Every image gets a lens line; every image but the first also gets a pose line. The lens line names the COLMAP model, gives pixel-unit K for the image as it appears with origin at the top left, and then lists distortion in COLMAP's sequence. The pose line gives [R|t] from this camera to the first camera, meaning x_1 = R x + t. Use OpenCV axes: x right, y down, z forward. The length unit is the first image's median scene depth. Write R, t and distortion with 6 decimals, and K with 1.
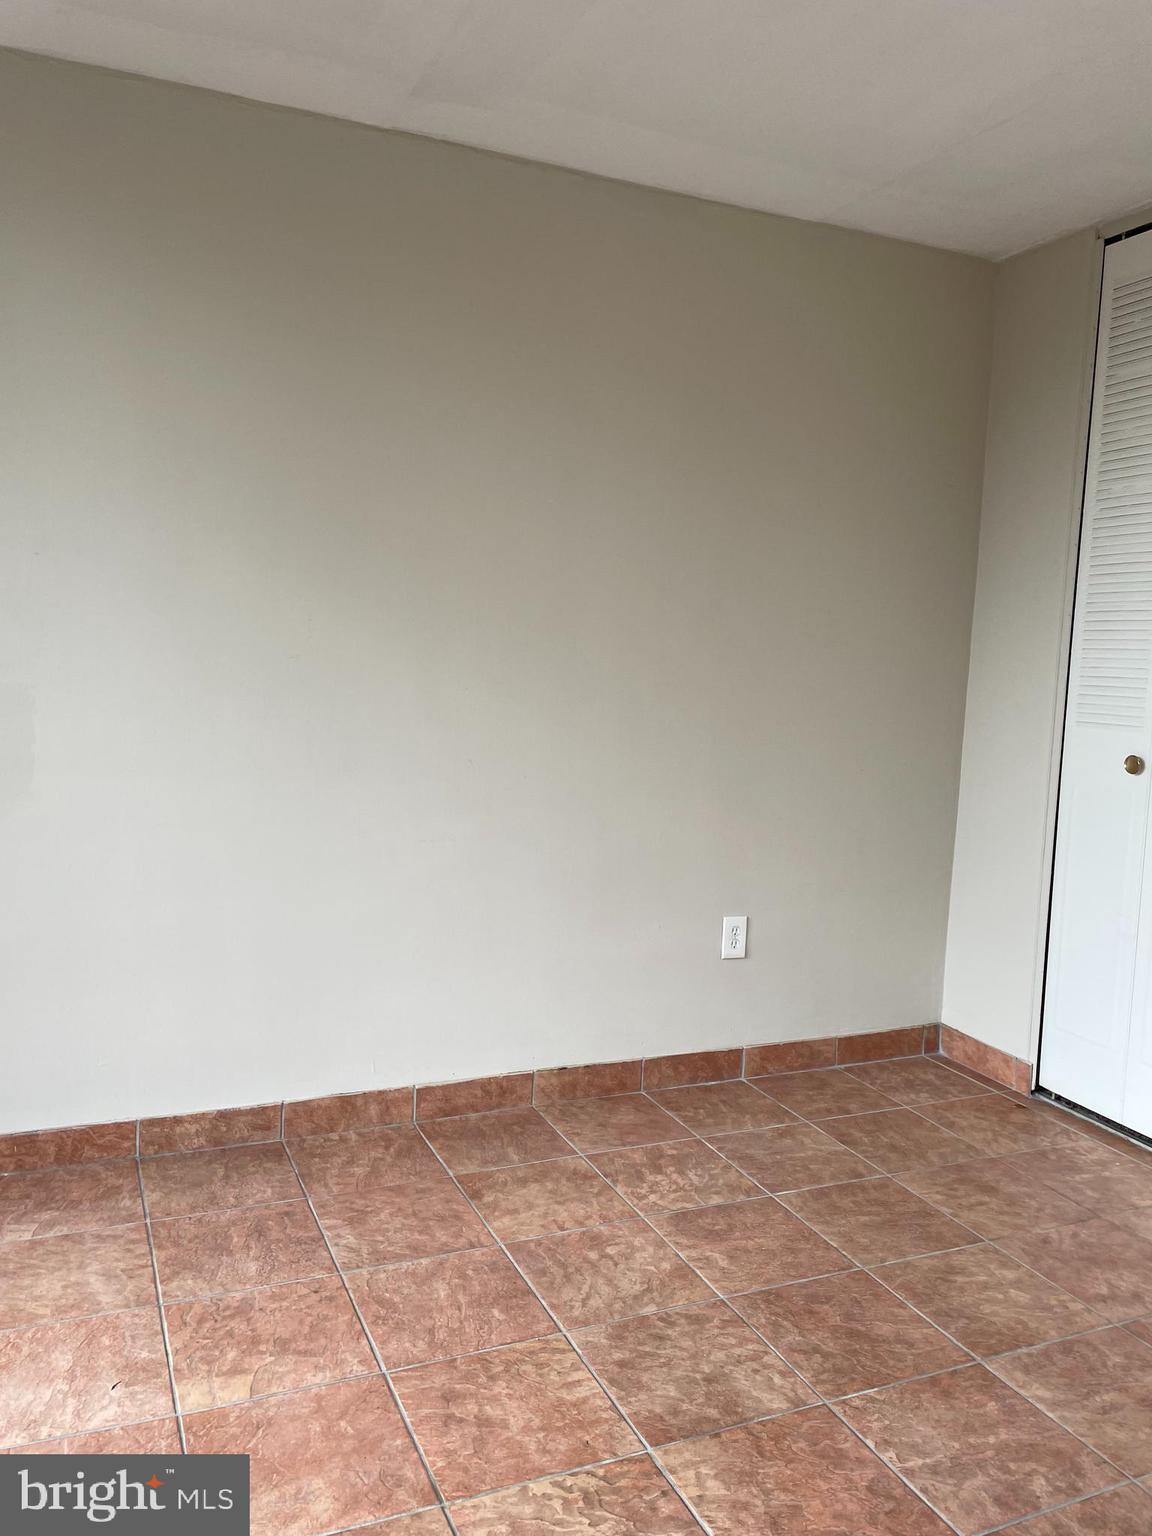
lens RADIAL K [[1168.8, 0, 567.3], [0, 1168.8, 757.2], [0, 0, 1]] dist [0.096188, -0.103037]
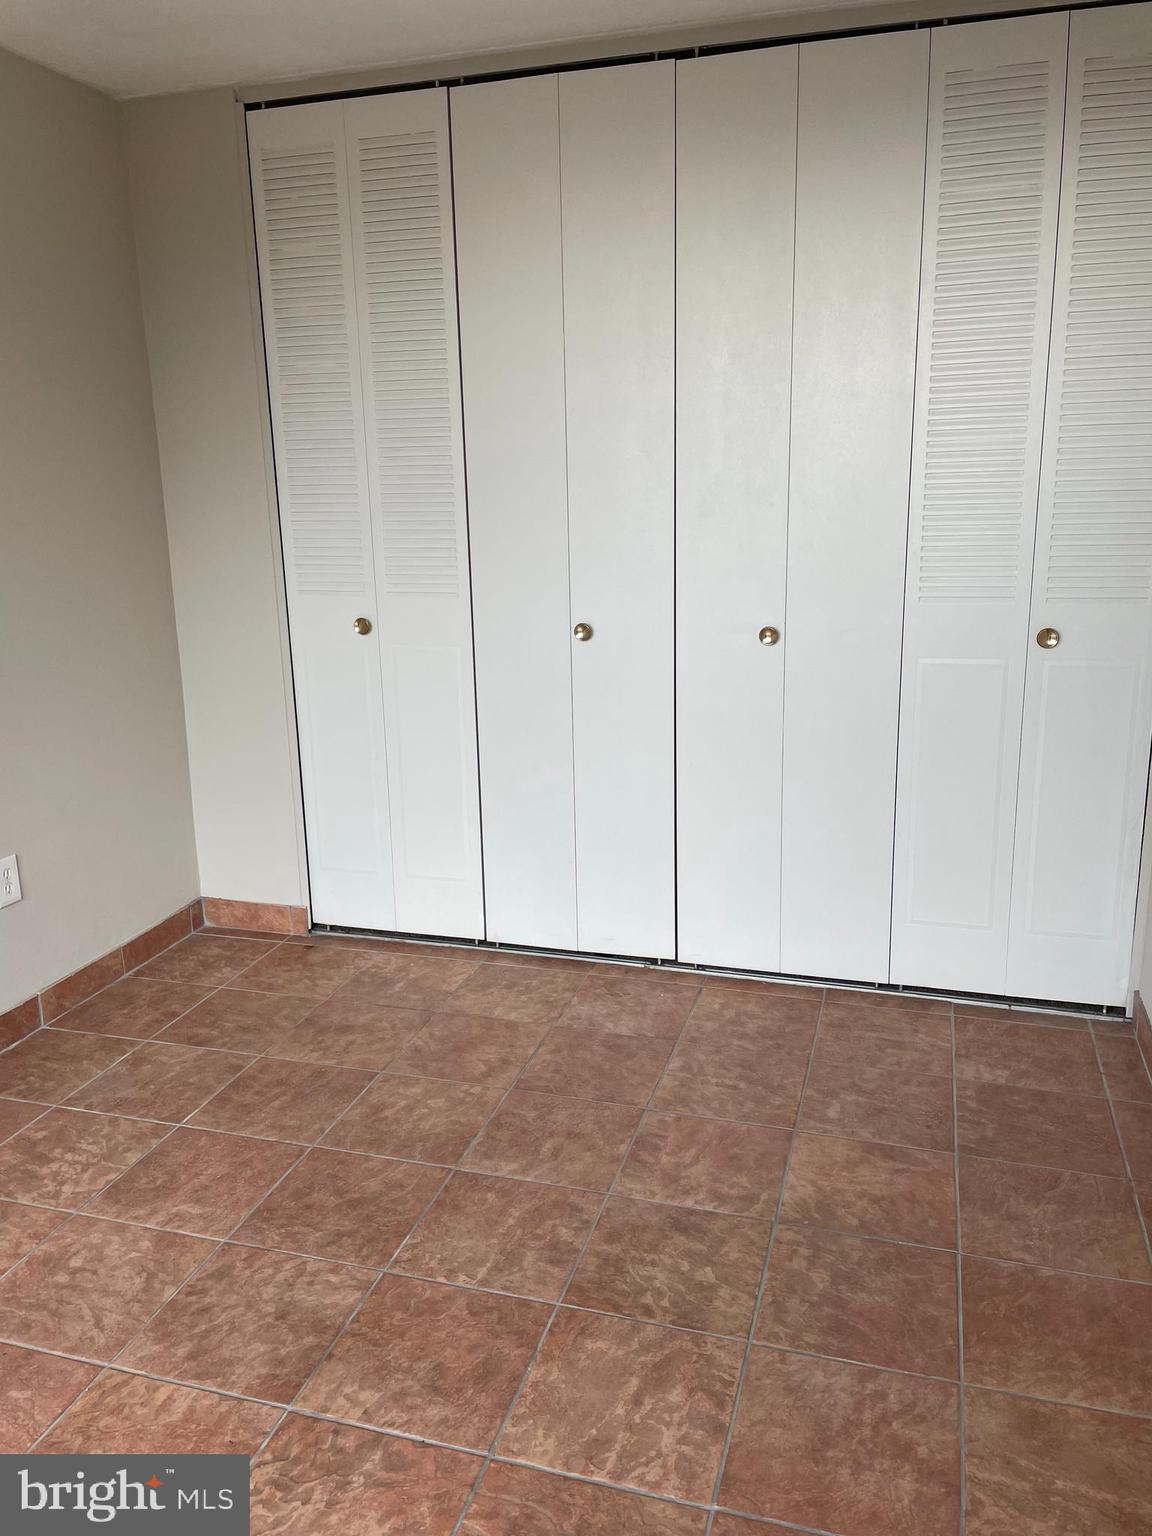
lens RADIAL K [[1168.8, 0, 577.7], [0, 1168.8, 761.3], [0, 0, 1]] dist [0.096188, -0.103037]
pose [[0.663142, -0.231848, 0.711681, -0.269797], [0.121773, 0.971568, 0.203045, -0.091487], [-0.738522, -0.047984, 0.672520, 0.129979]]
